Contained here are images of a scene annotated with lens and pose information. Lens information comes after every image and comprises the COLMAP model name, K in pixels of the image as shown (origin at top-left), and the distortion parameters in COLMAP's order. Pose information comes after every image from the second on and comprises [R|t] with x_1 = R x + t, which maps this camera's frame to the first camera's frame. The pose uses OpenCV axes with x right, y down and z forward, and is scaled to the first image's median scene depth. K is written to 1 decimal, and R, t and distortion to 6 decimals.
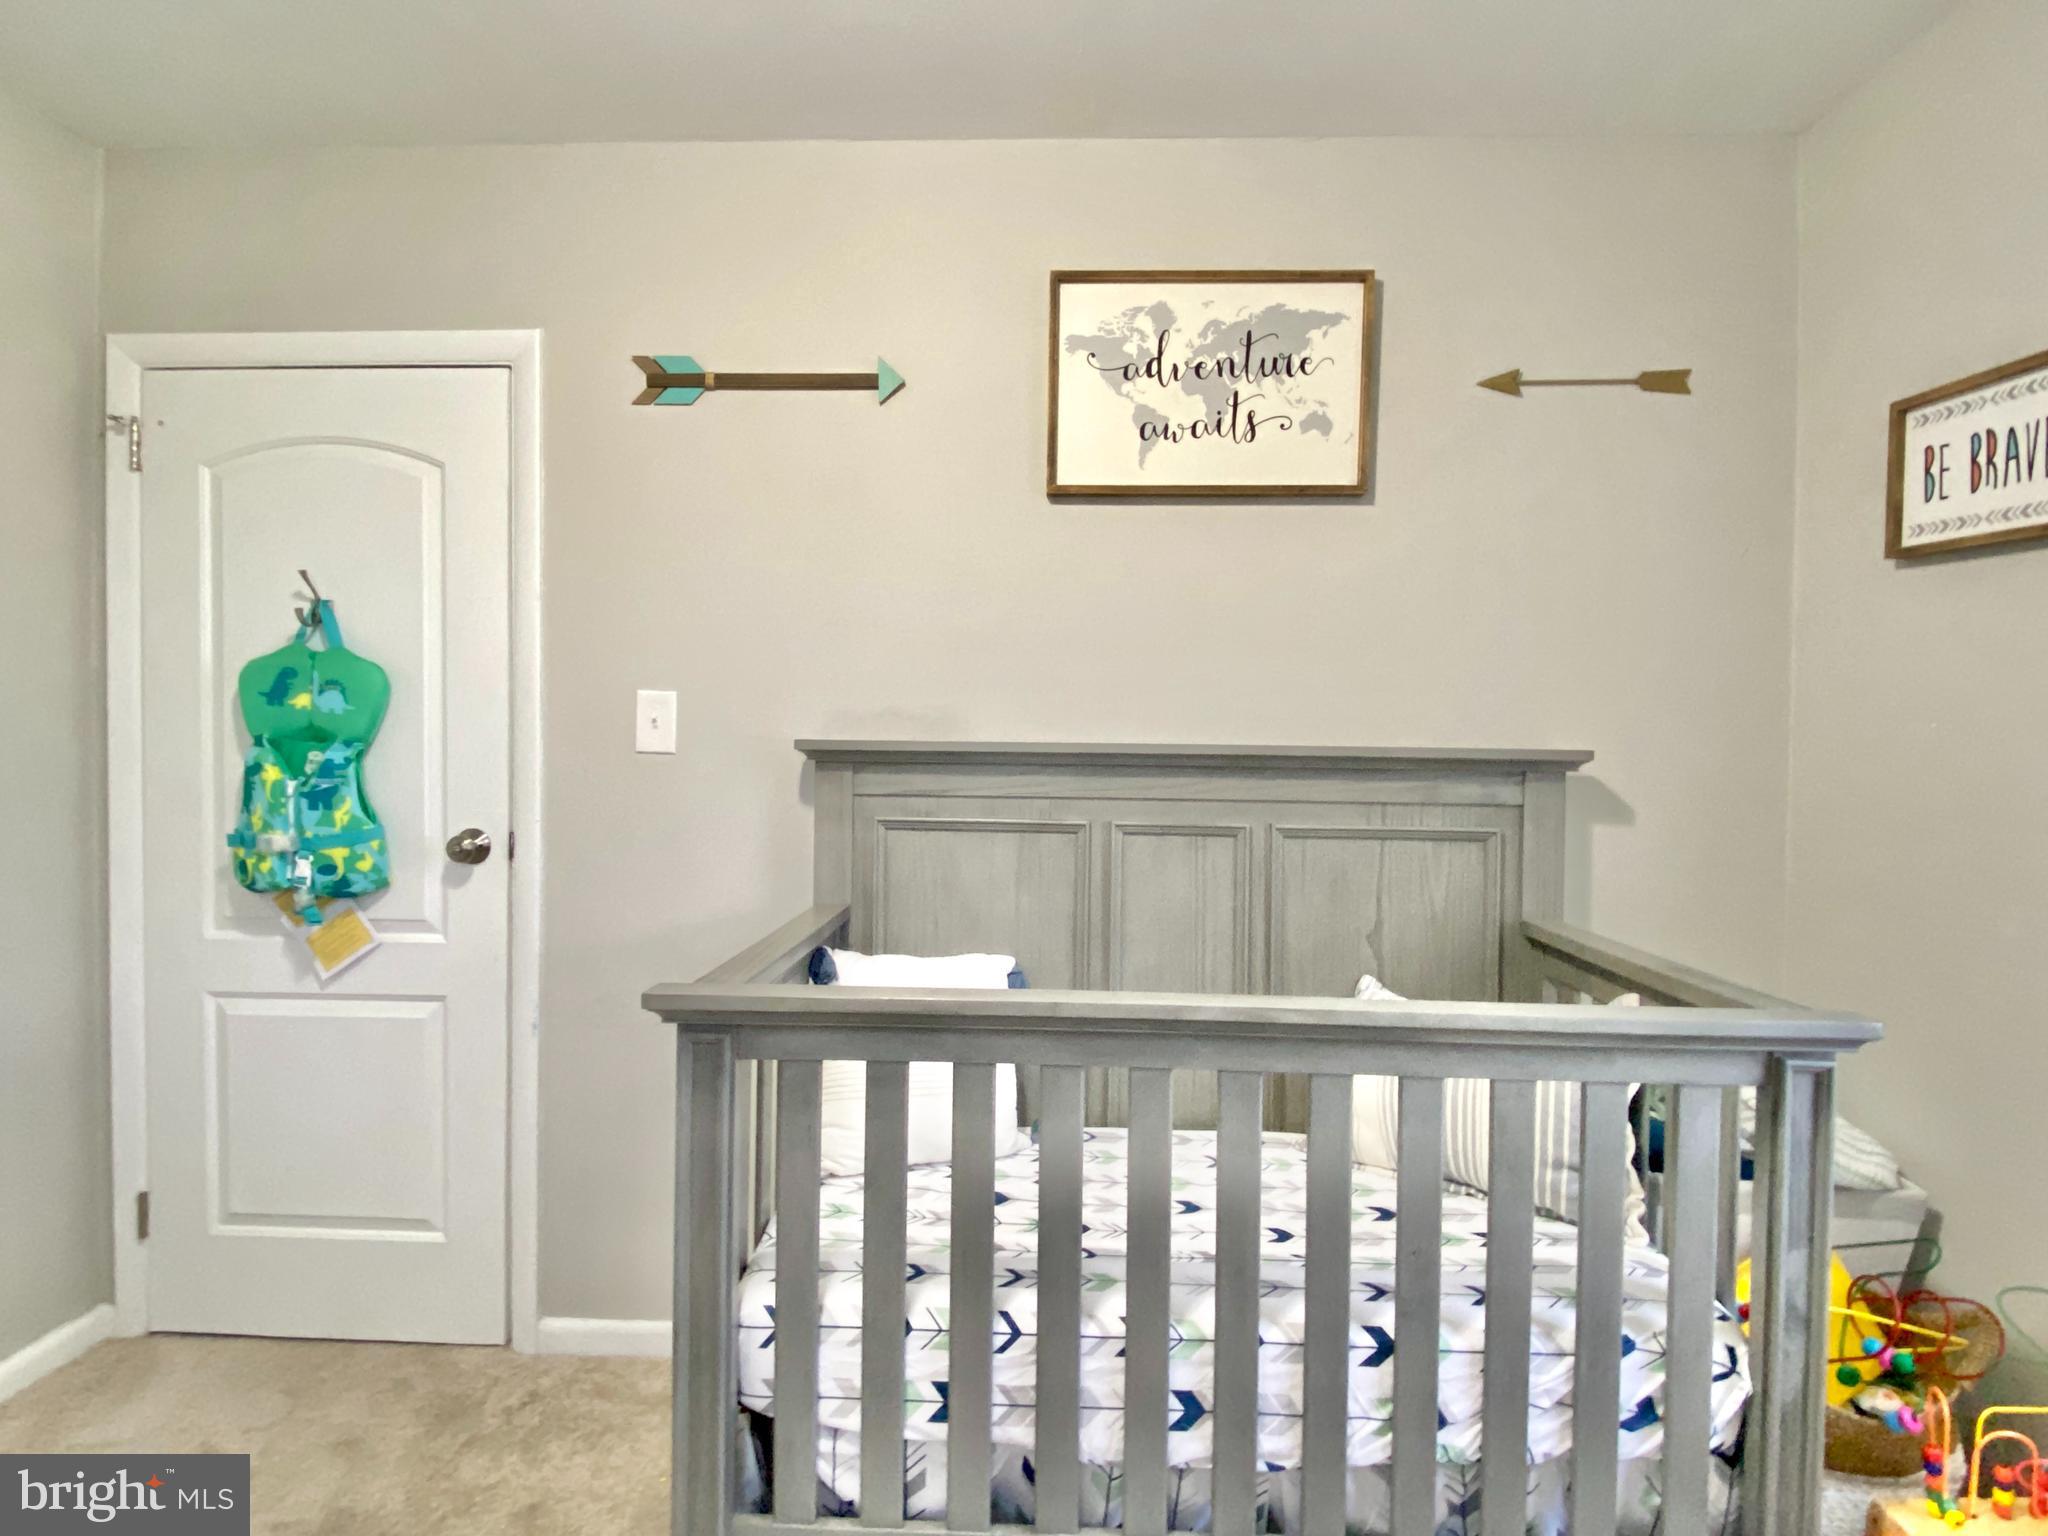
lens RADIAL K [[1082.2, 0, 1024.0], [0, 1082.2, 768.0], [0, 0, 1]] dist [0.038961, -0.037083]
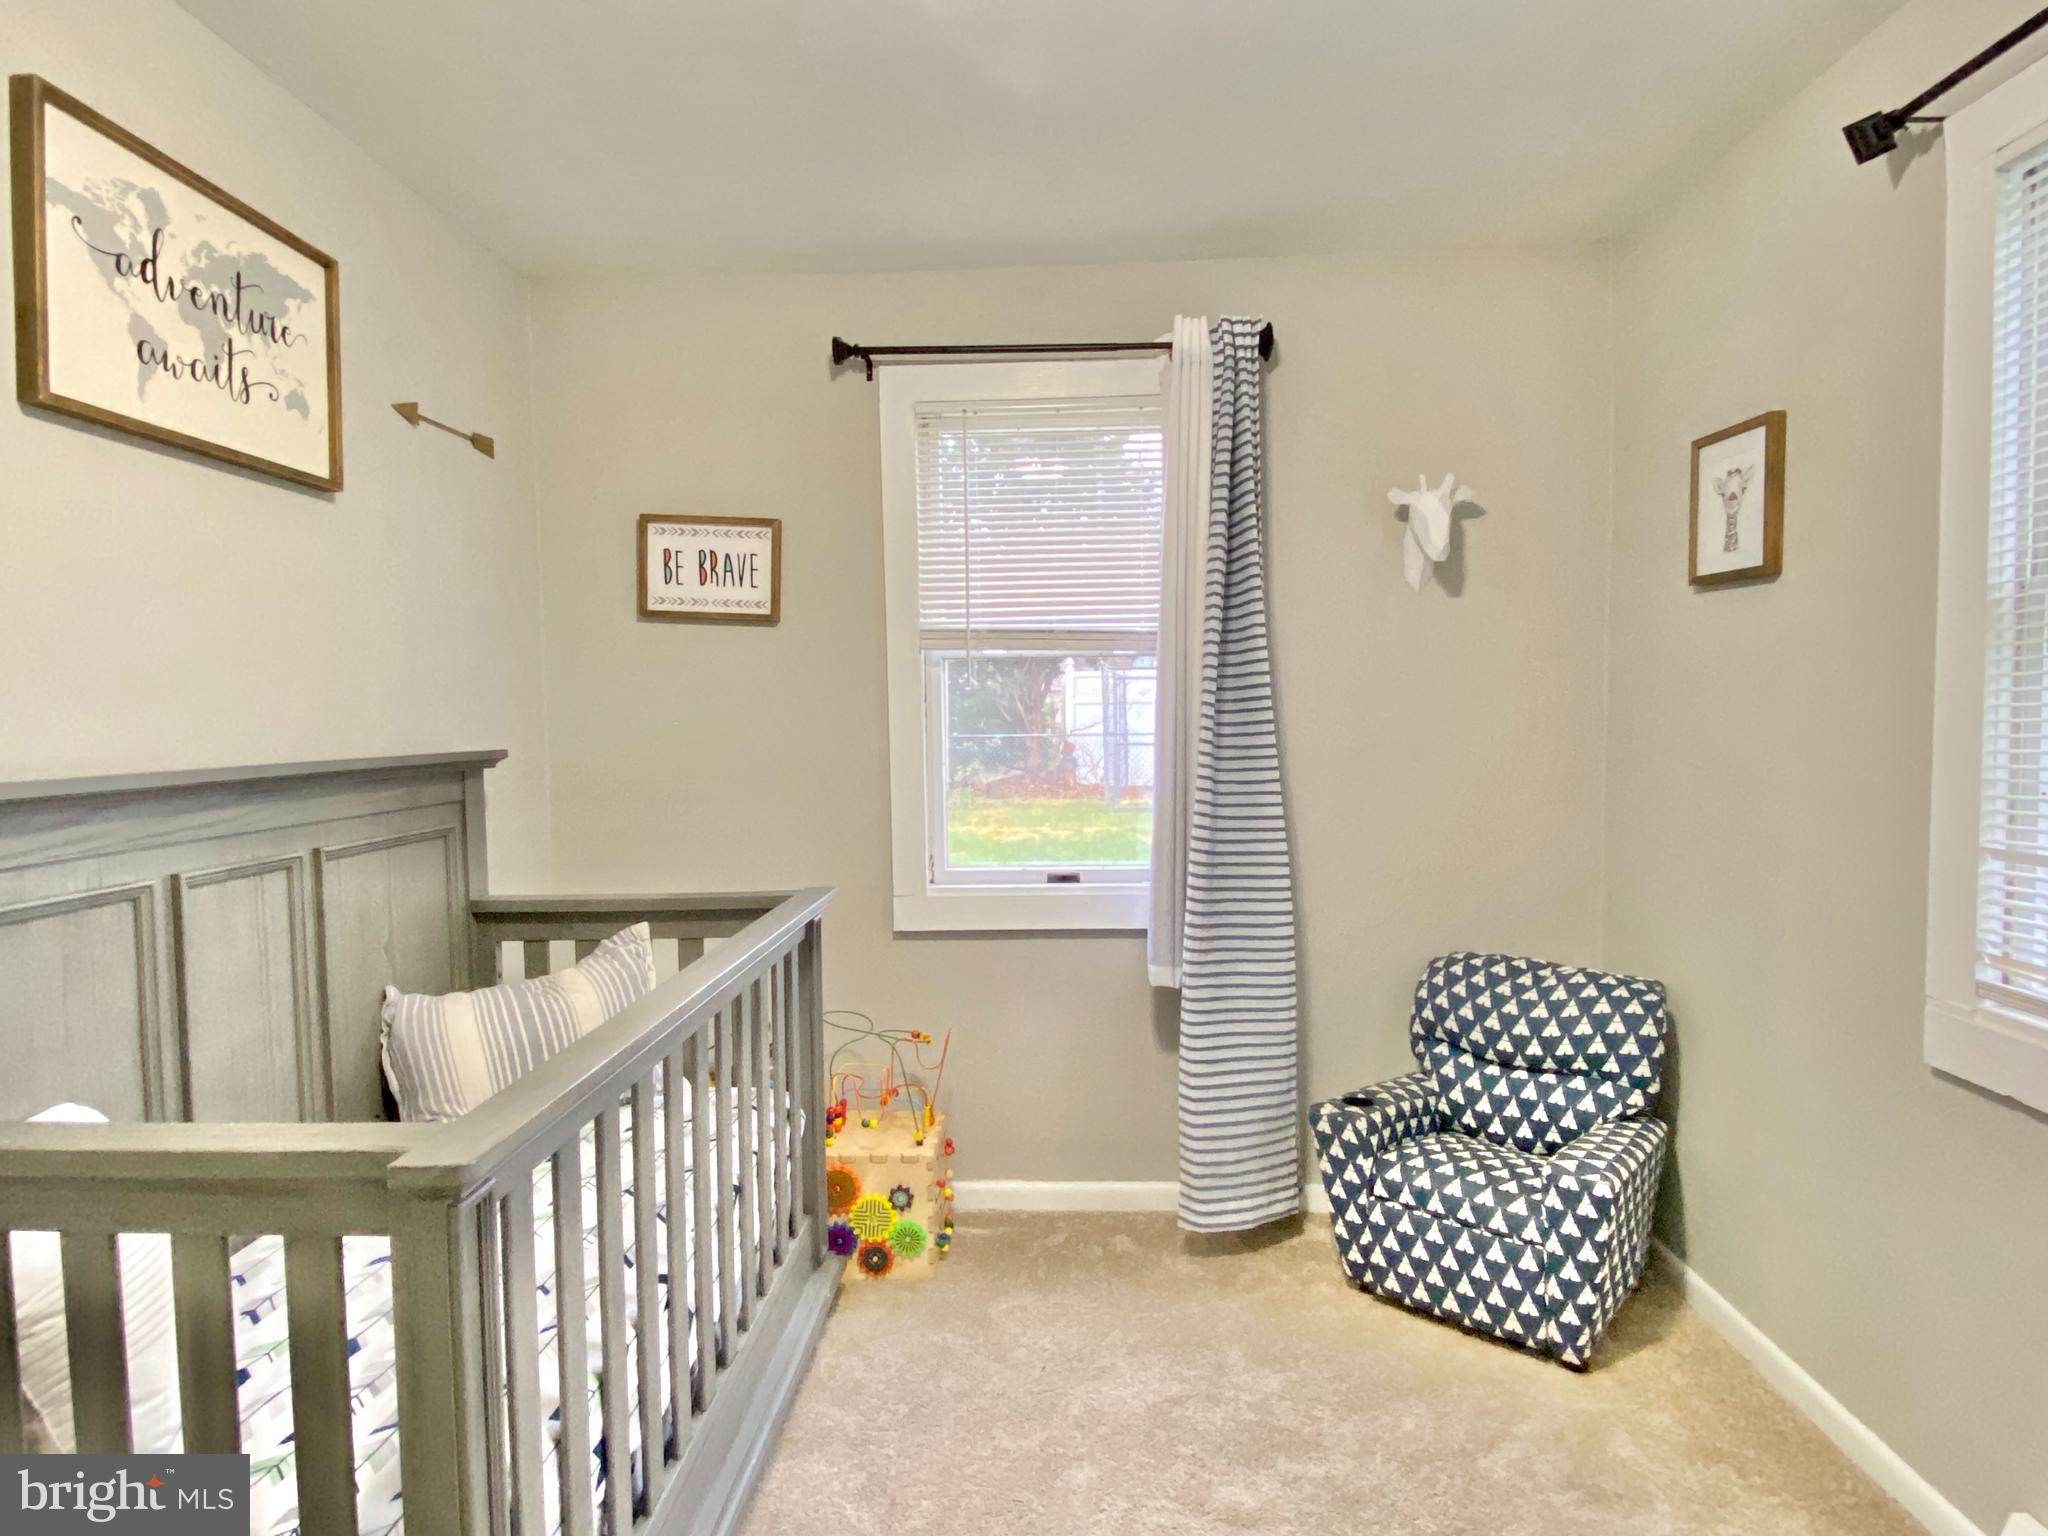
lens RADIAL K [[1082.2, 0, 1024.0], [0, 1082.2, 768.0], [0, 0, 1]] dist [0.038961, -0.037083]
pose [[0.010164, -0.062650, 0.997984, -0.654105], [0.044535, 0.997073, 0.062139, -0.042933], [-0.998956, 0.043814, 0.012925, 0.396134]]
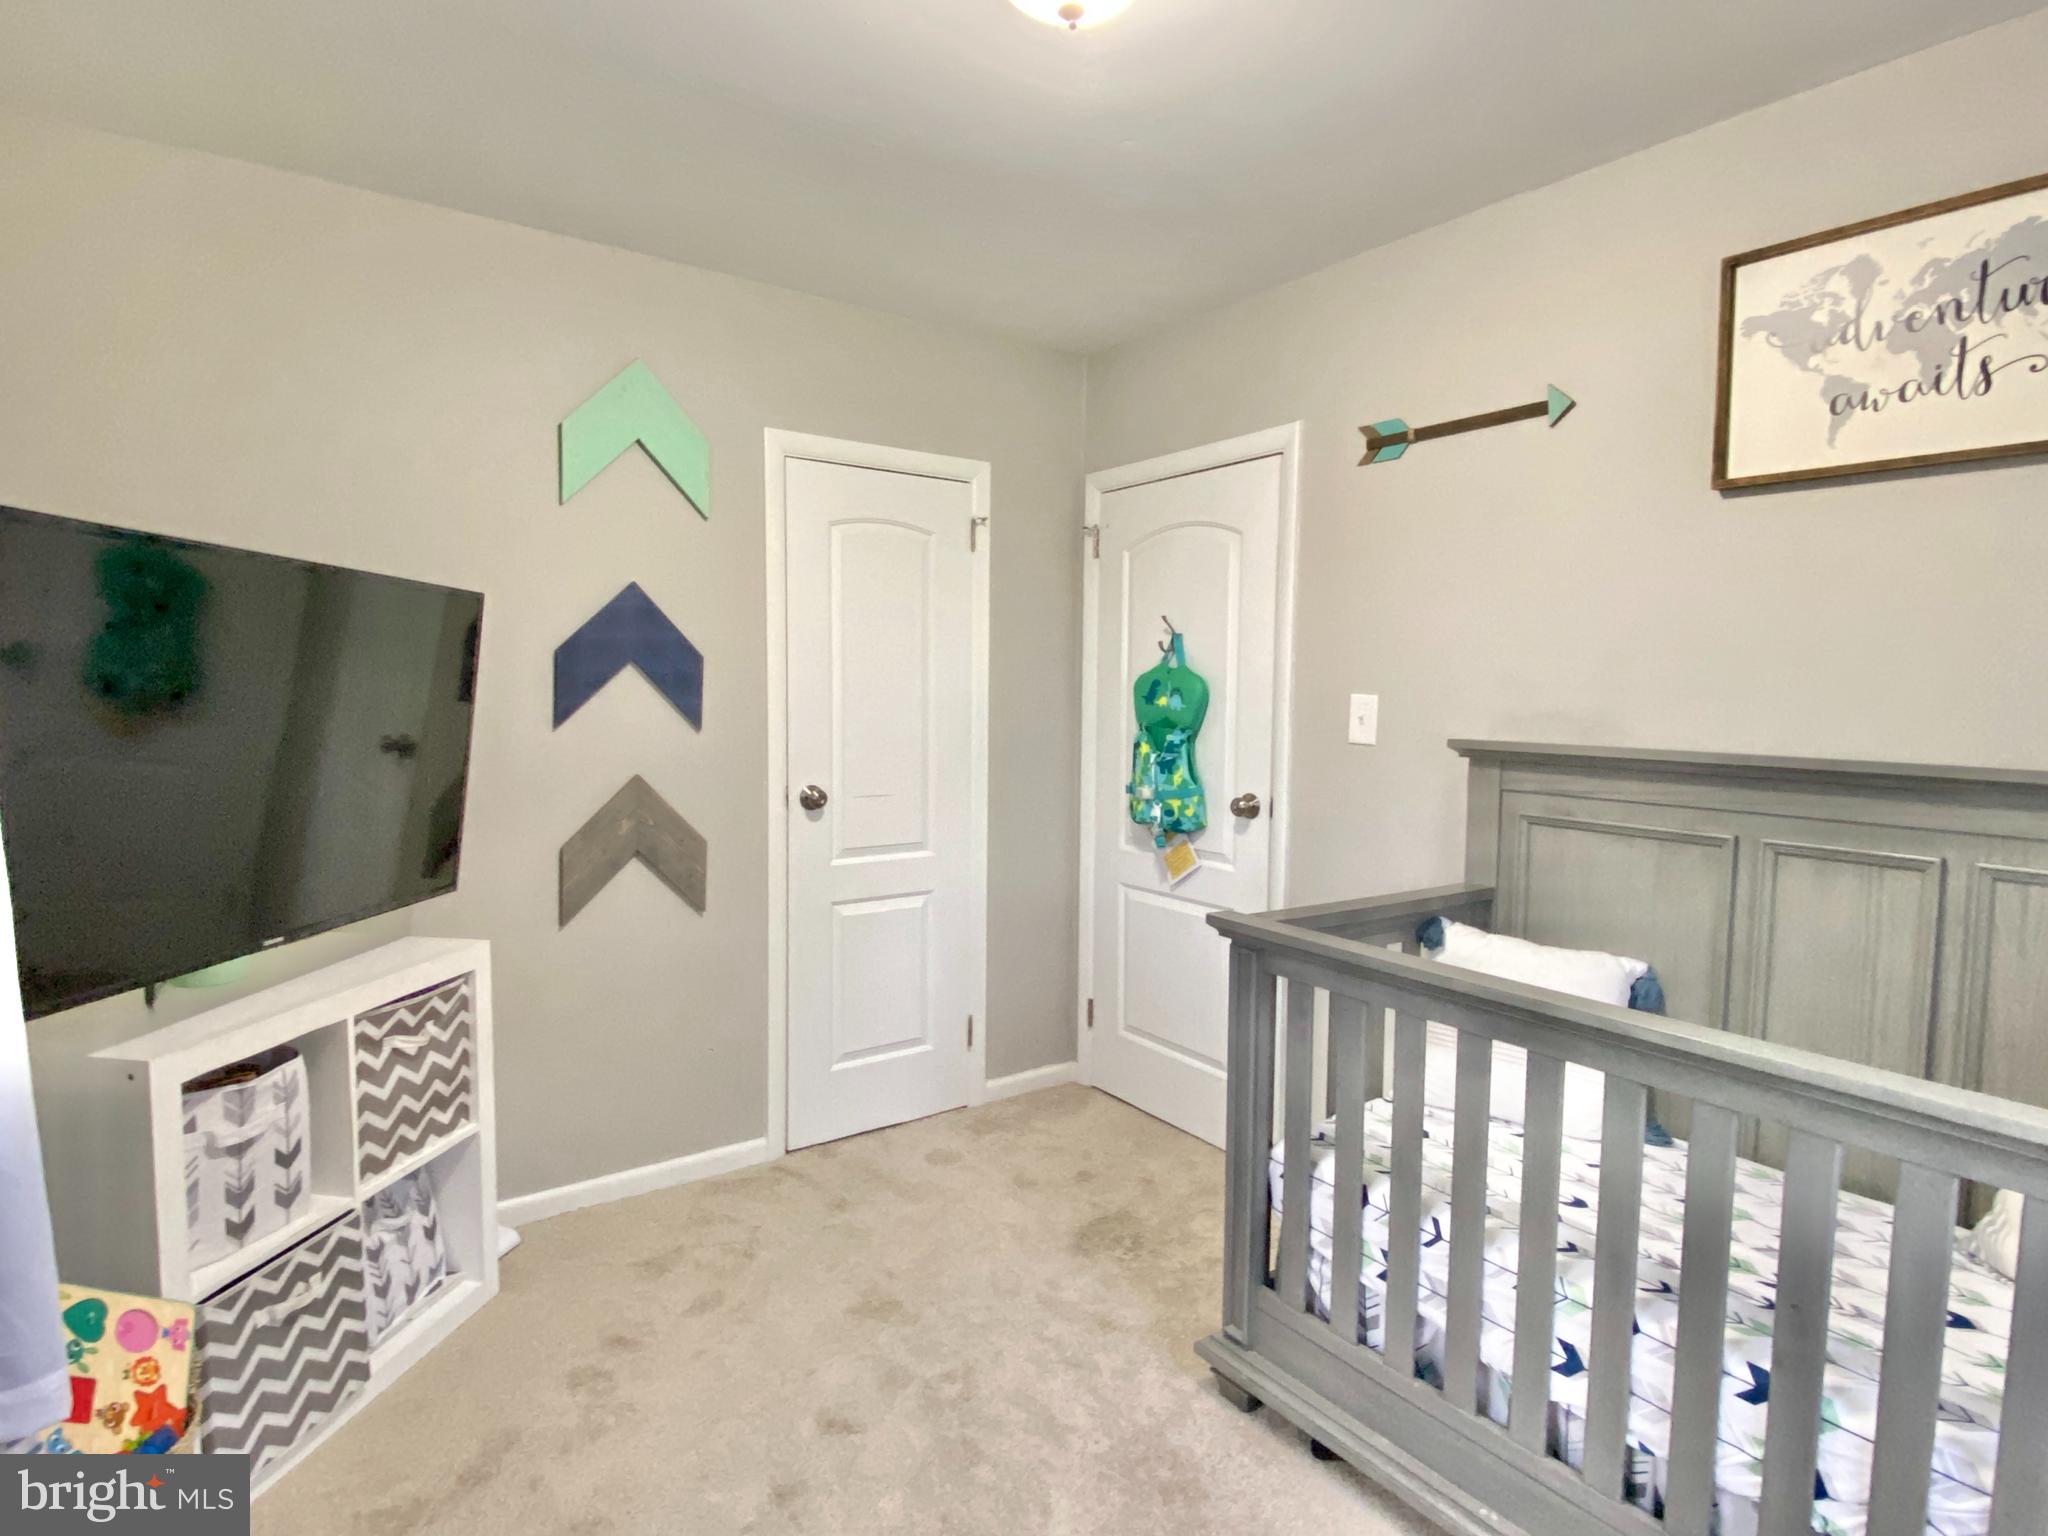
lens RADIAL K [[1082.2, 0, 1024.0], [0, 1082.2, 768.0], [0, 0, 1]] dist [0.038961, -0.037083]
pose [[0.613489, 0.055089, -0.787780, 0.427078], [-0.022394, 0.998376, 0.052376, -0.044669], [0.789386, -0.014491, 0.613726, -0.082634]]
